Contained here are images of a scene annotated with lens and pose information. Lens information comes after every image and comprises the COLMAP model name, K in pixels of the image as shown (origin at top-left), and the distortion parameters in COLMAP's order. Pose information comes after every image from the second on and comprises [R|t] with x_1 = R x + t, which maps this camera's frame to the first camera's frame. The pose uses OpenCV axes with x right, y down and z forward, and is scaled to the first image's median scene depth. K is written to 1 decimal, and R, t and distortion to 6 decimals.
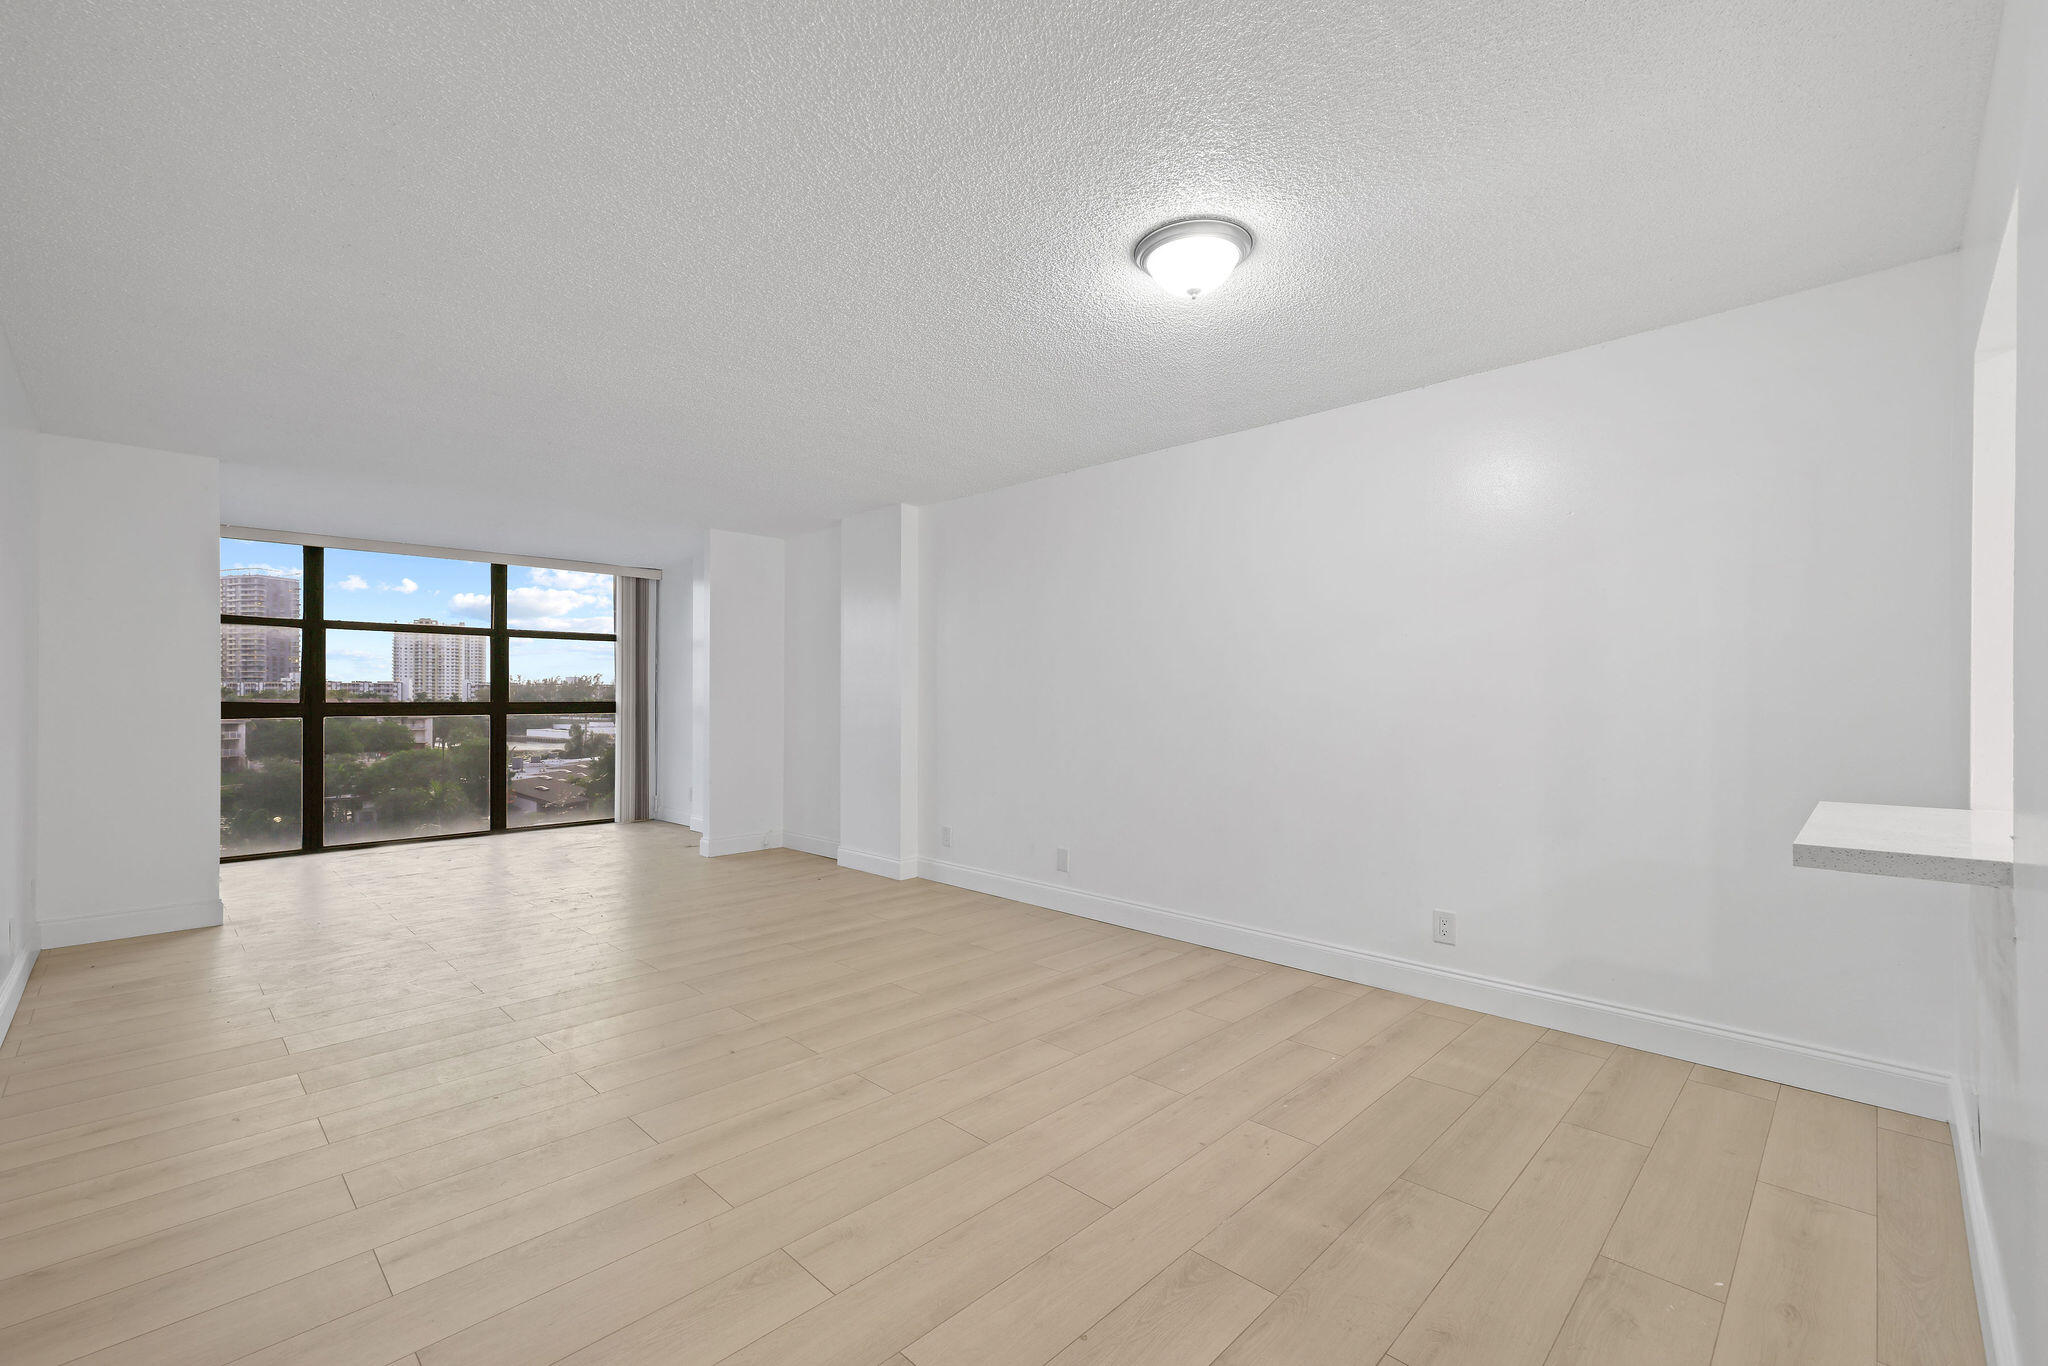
lens RADIAL K [[858.3, 0, 1034.0], [0, 858.3, 693.2], [0, 0, 1]] dist [0.014190, -0.004877]
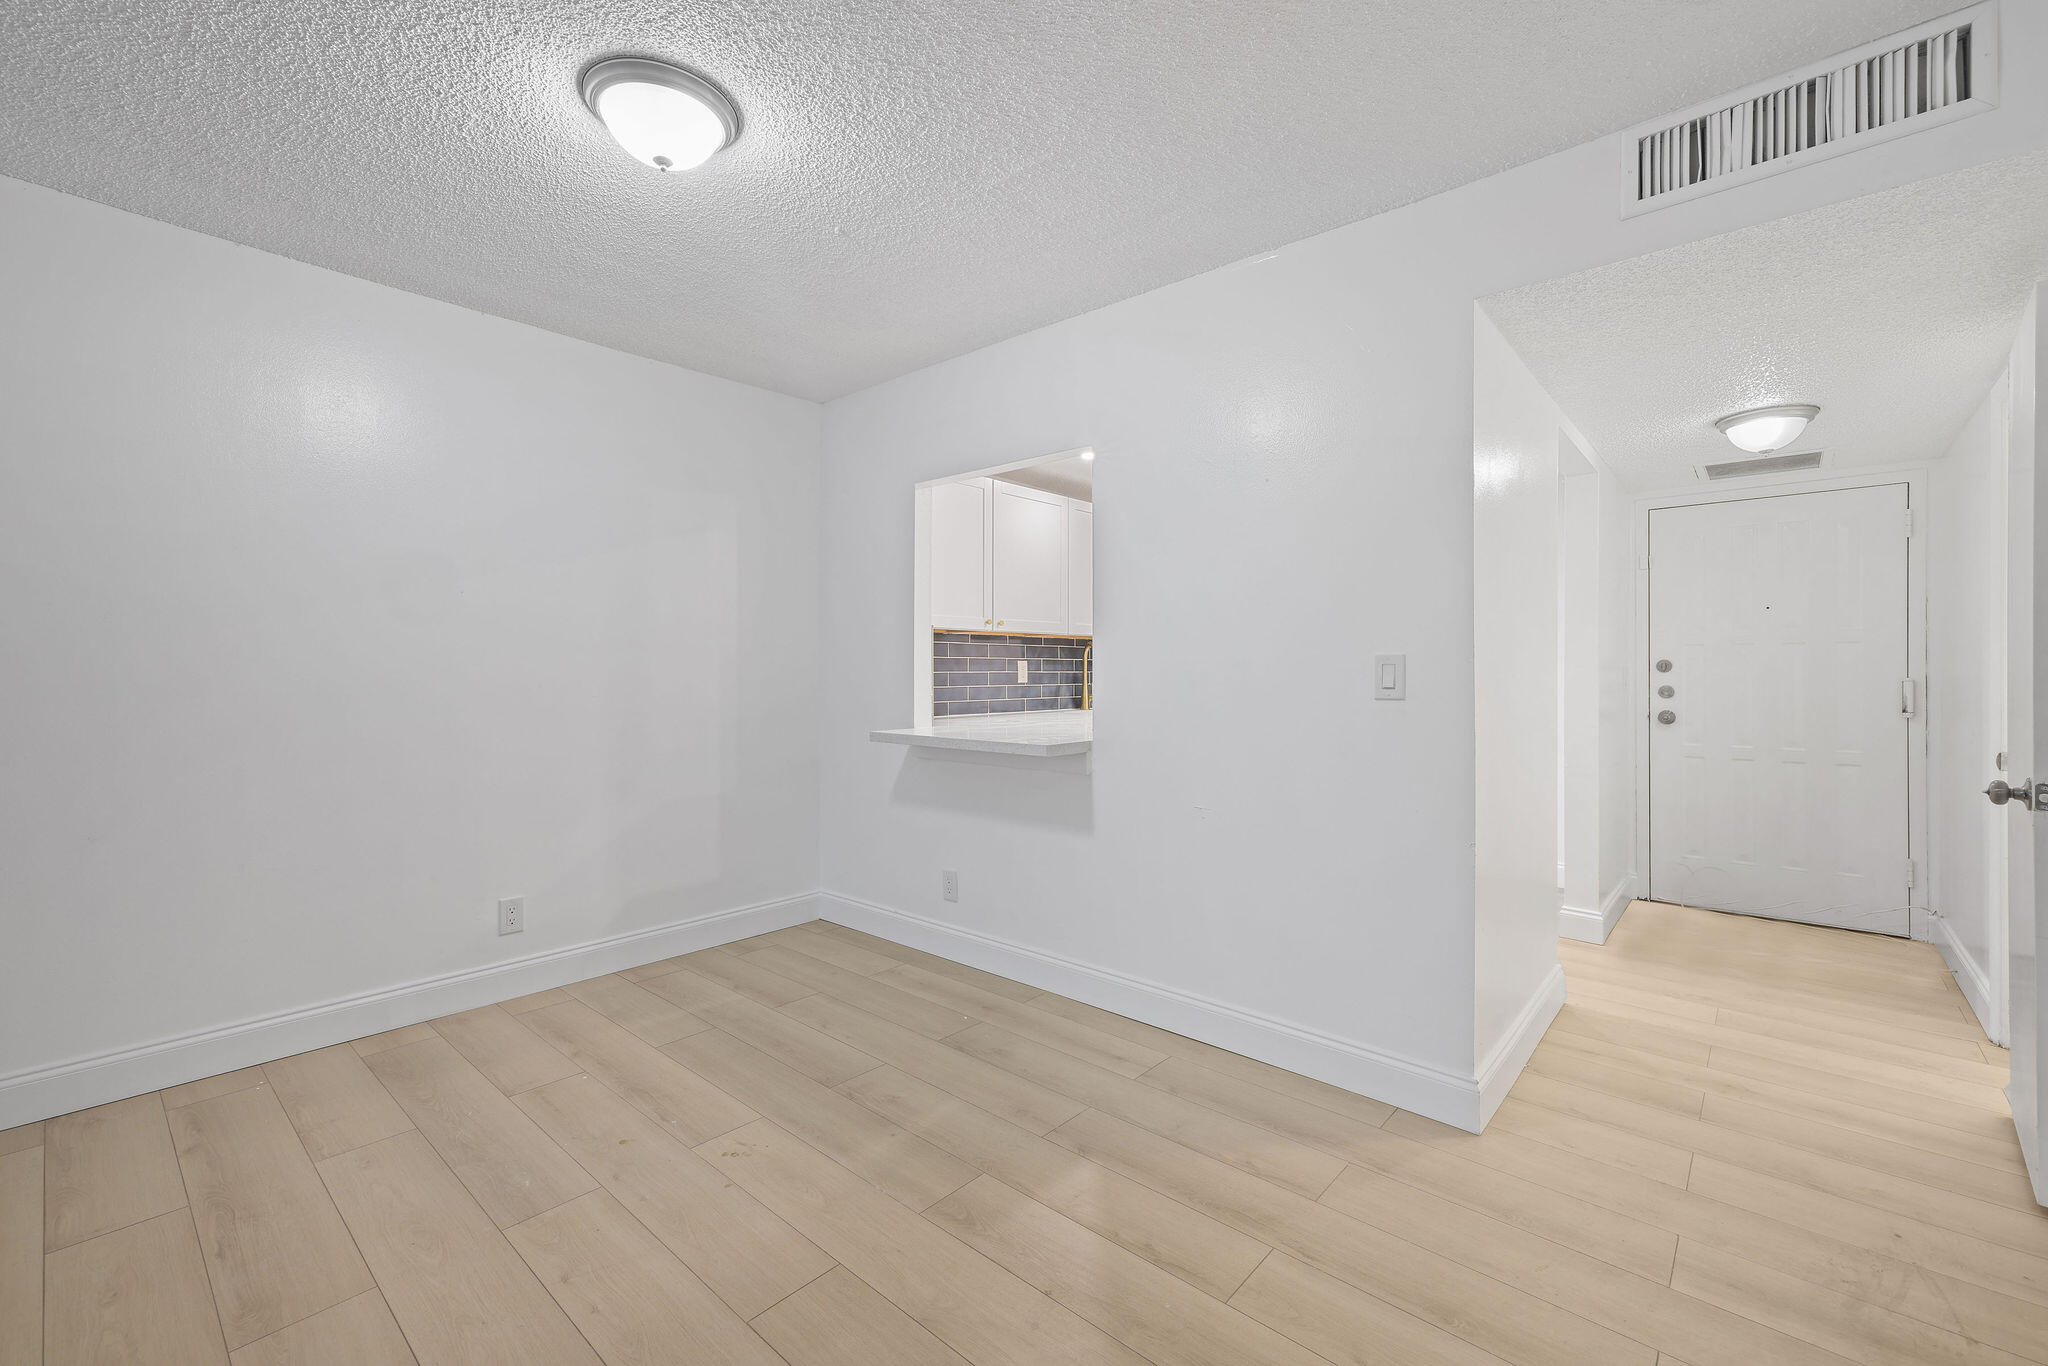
lens RADIAL K [[858.3, 0, 976.9], [0, 858.3, 668.7], [0, 0, 1]] dist [0.014190, -0.004877]
pose [[-0.029060, 0.005894, 0.999560, -0.553218], [-0.015365, 0.999862, -0.006342, 0.006695], [-0.999460, -0.015543, -0.028966, 0.642417]]
